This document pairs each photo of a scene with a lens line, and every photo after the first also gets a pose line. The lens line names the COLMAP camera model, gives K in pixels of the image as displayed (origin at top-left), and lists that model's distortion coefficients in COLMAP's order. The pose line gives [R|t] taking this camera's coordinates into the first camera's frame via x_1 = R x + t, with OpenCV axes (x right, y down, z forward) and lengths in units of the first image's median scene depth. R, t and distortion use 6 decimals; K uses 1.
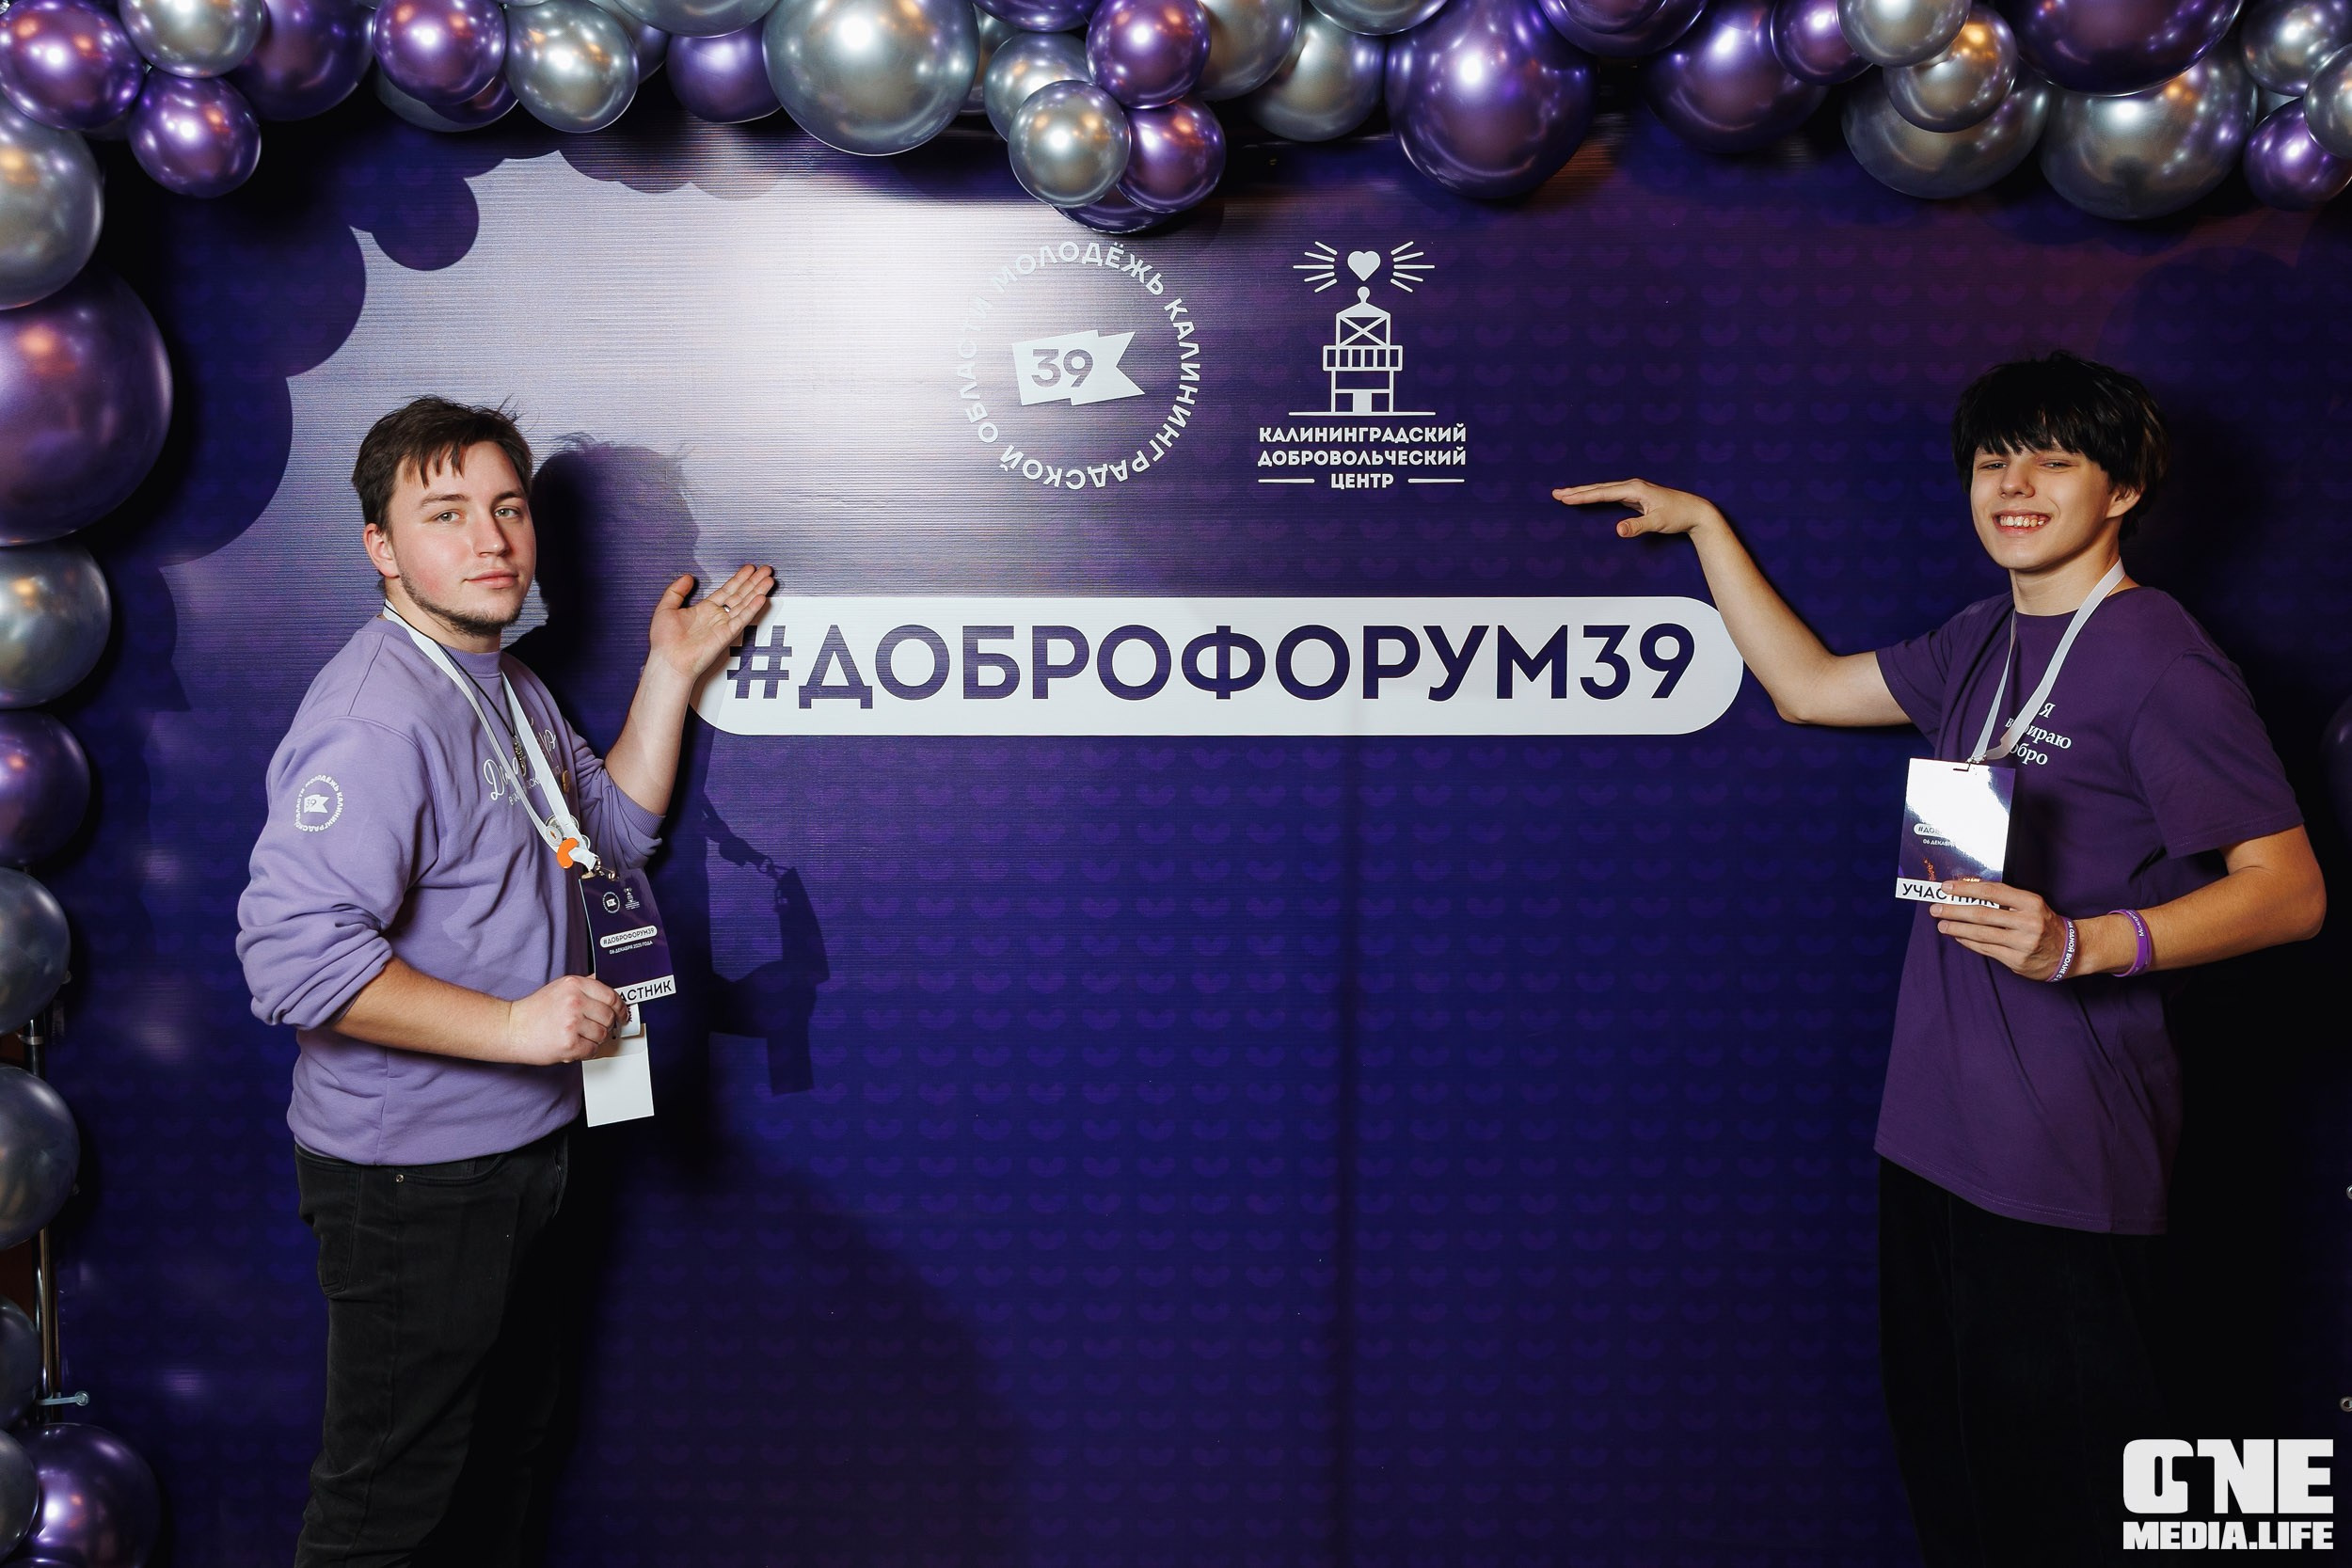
lens RADIAL K [[2222.2, 0, 1186.6], [0, 2222.2, 755.7], [0, 0, 1]] dist [0.040197, -0.084912]
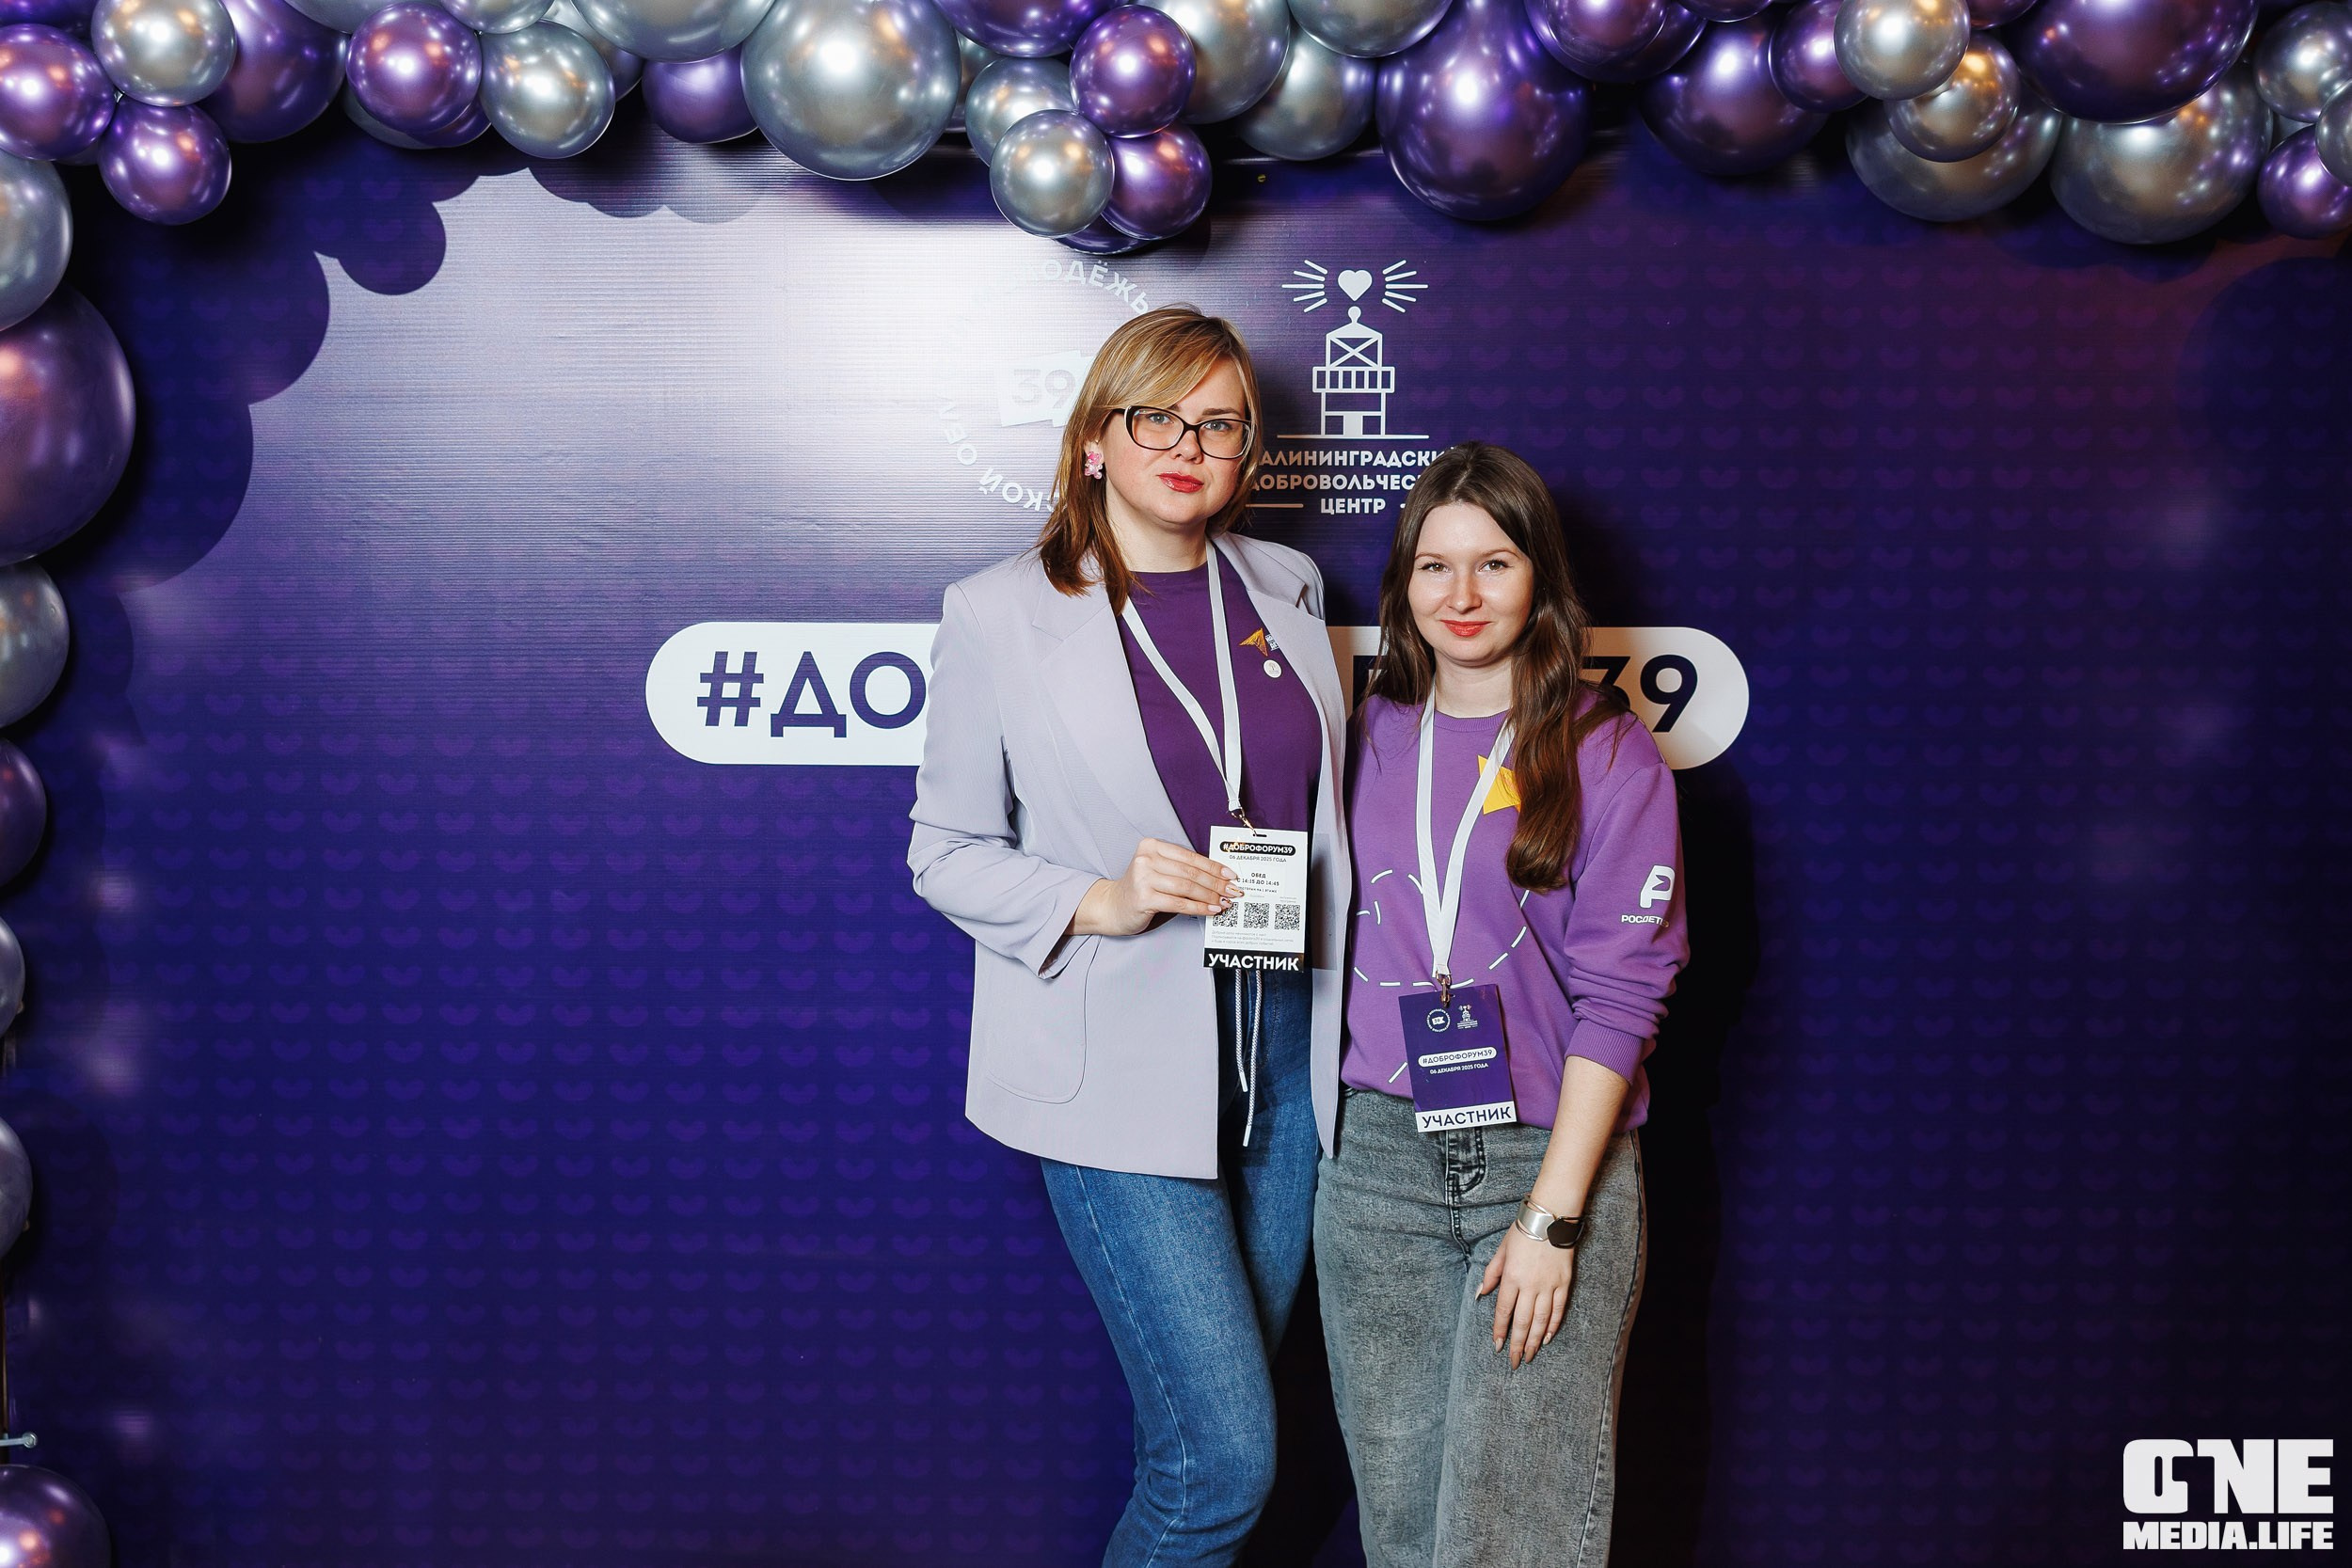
lens RADIAL K [[2453.6, 0, 1160.1], [0, 2453.6, 751.3], [0, 0, 1]] dist [0.008730, 0.001985]
pose [[0.999939, 0.005698, -0.009463, 0.005875], [-0.005672, 0.999980, 0.002803, -0.019300], [0.009479, -0.002749, 0.999951, -0.069795]]
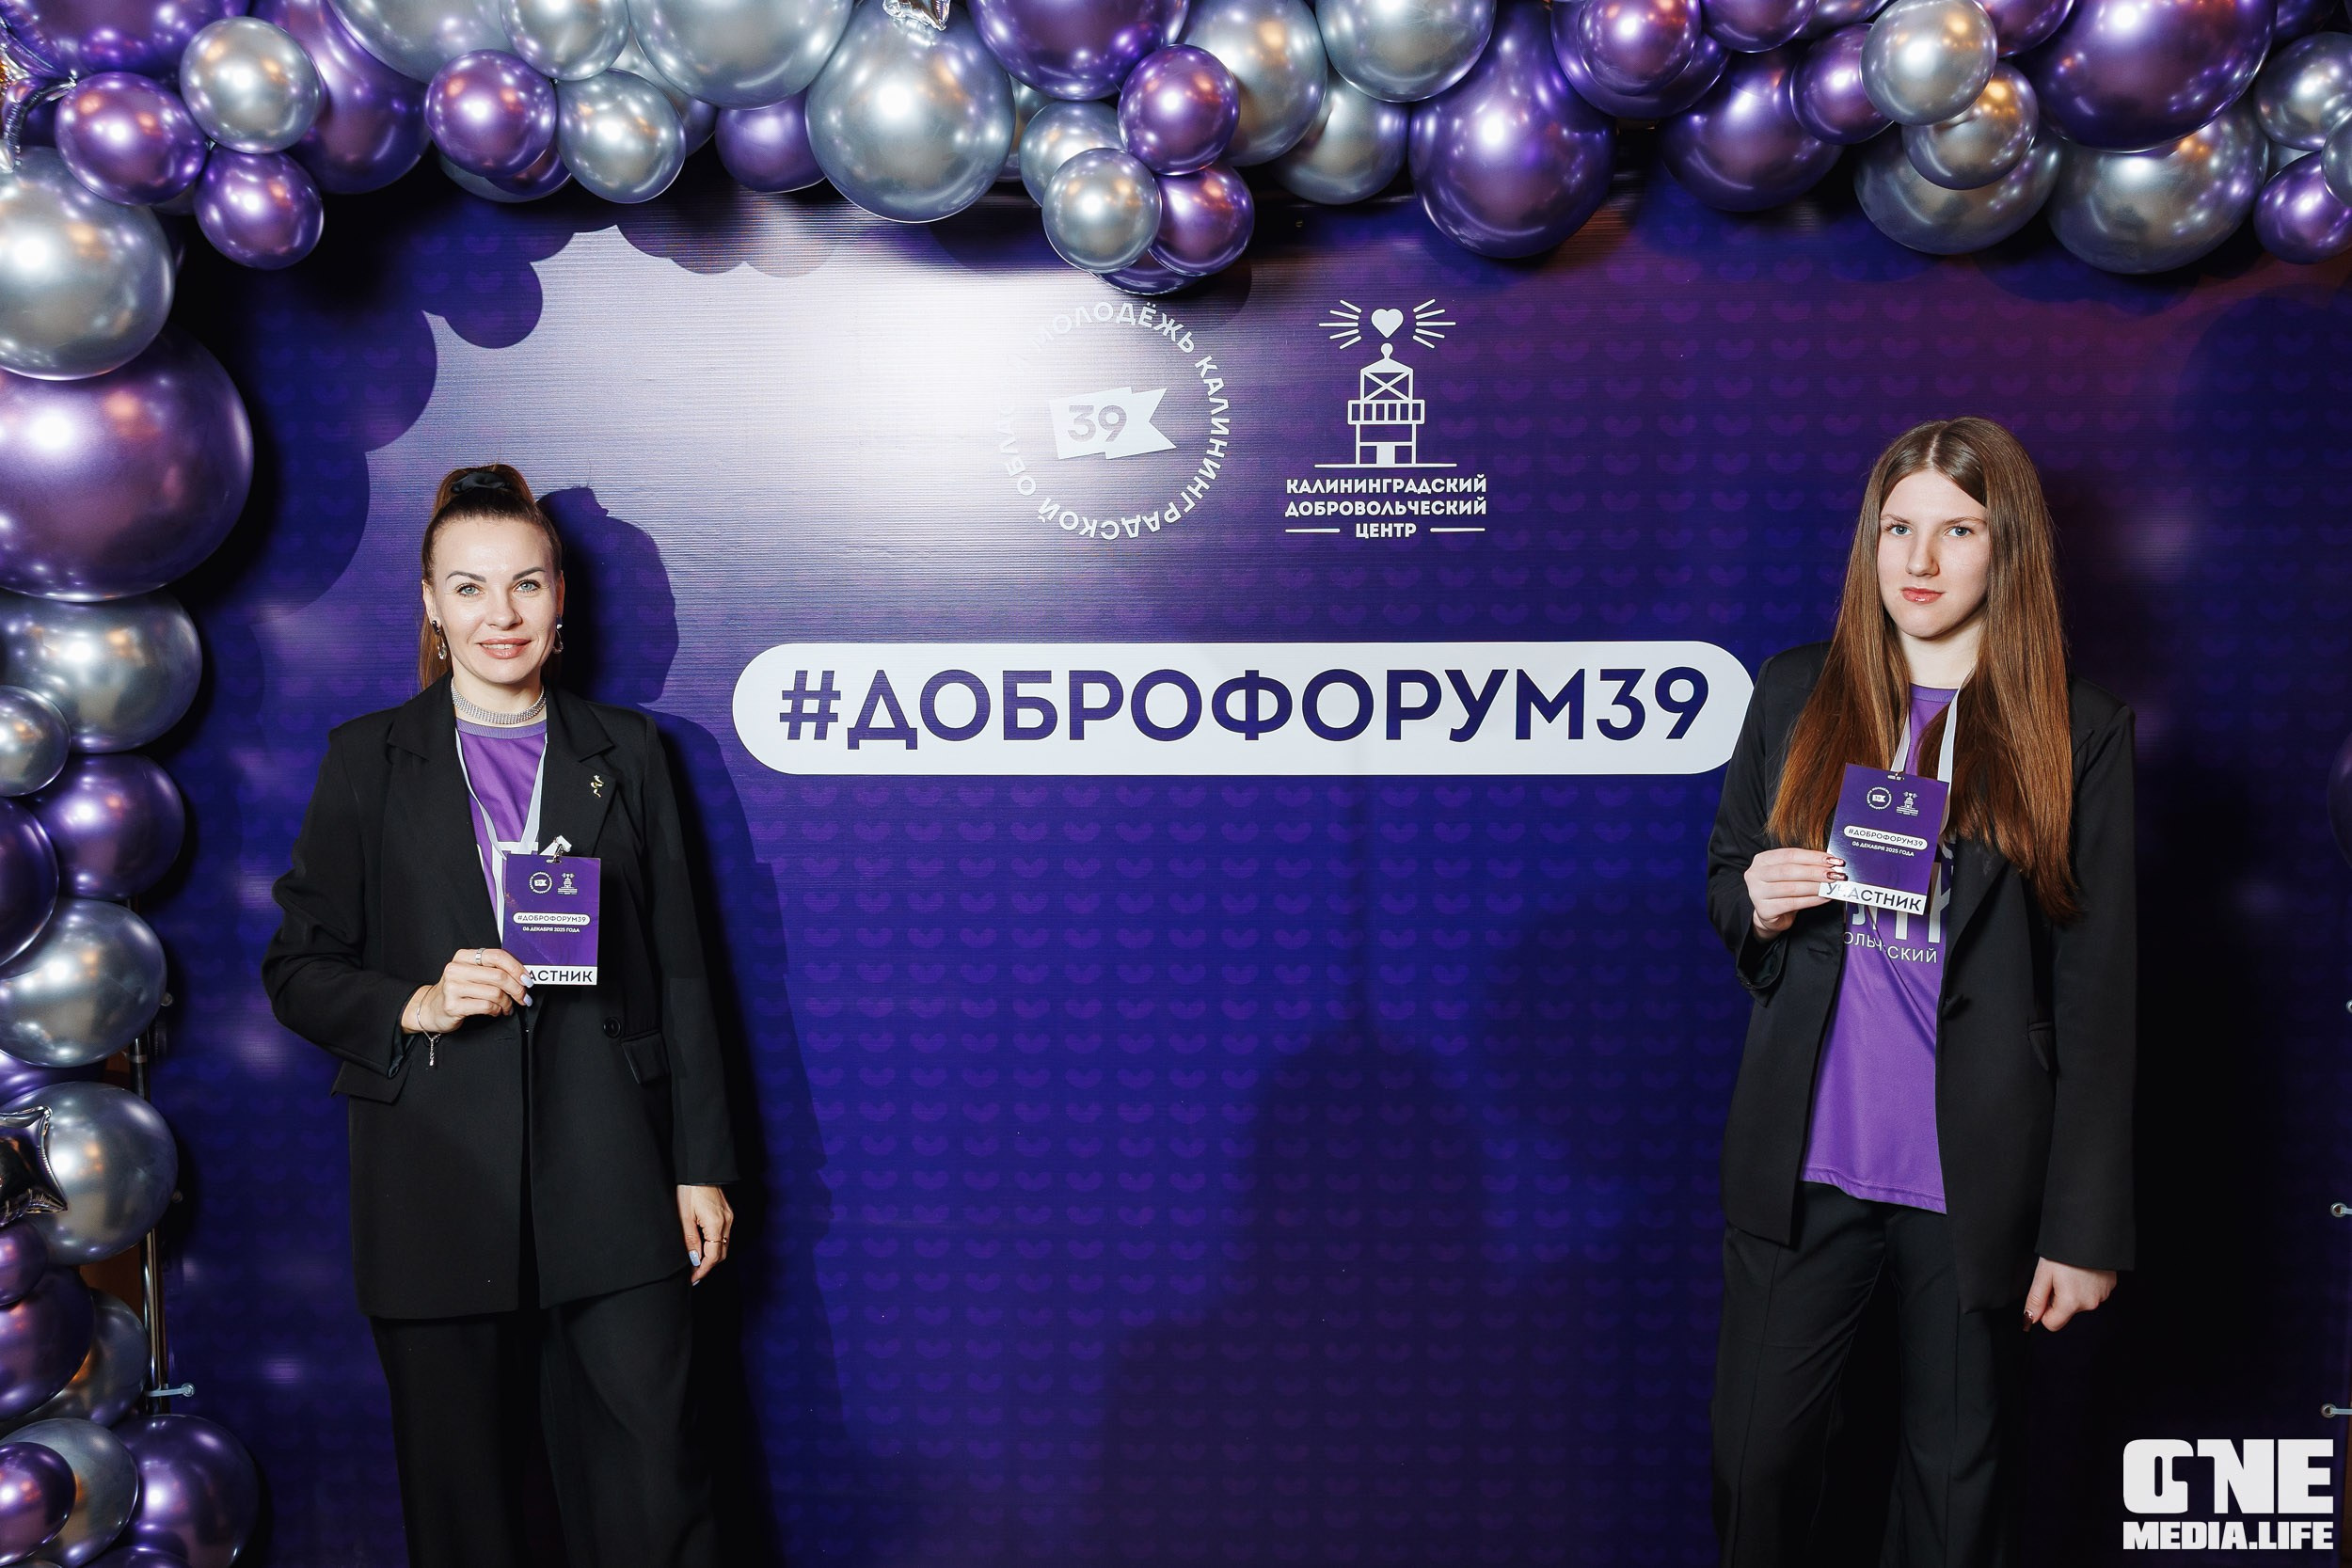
lens RADIAL K [[1951.5, 0, 1161.4], [0, 1951.5, 776.3], [0, 0, 1]] dist [-0.000439, 0.006031]
pose [[0.999577, -0.000699, -0.029074, 0.000662], [0.001239, 0.999827, 0.018556, -0.025859], [0.029056, -0.018584, 0.999405, 0.084317]]
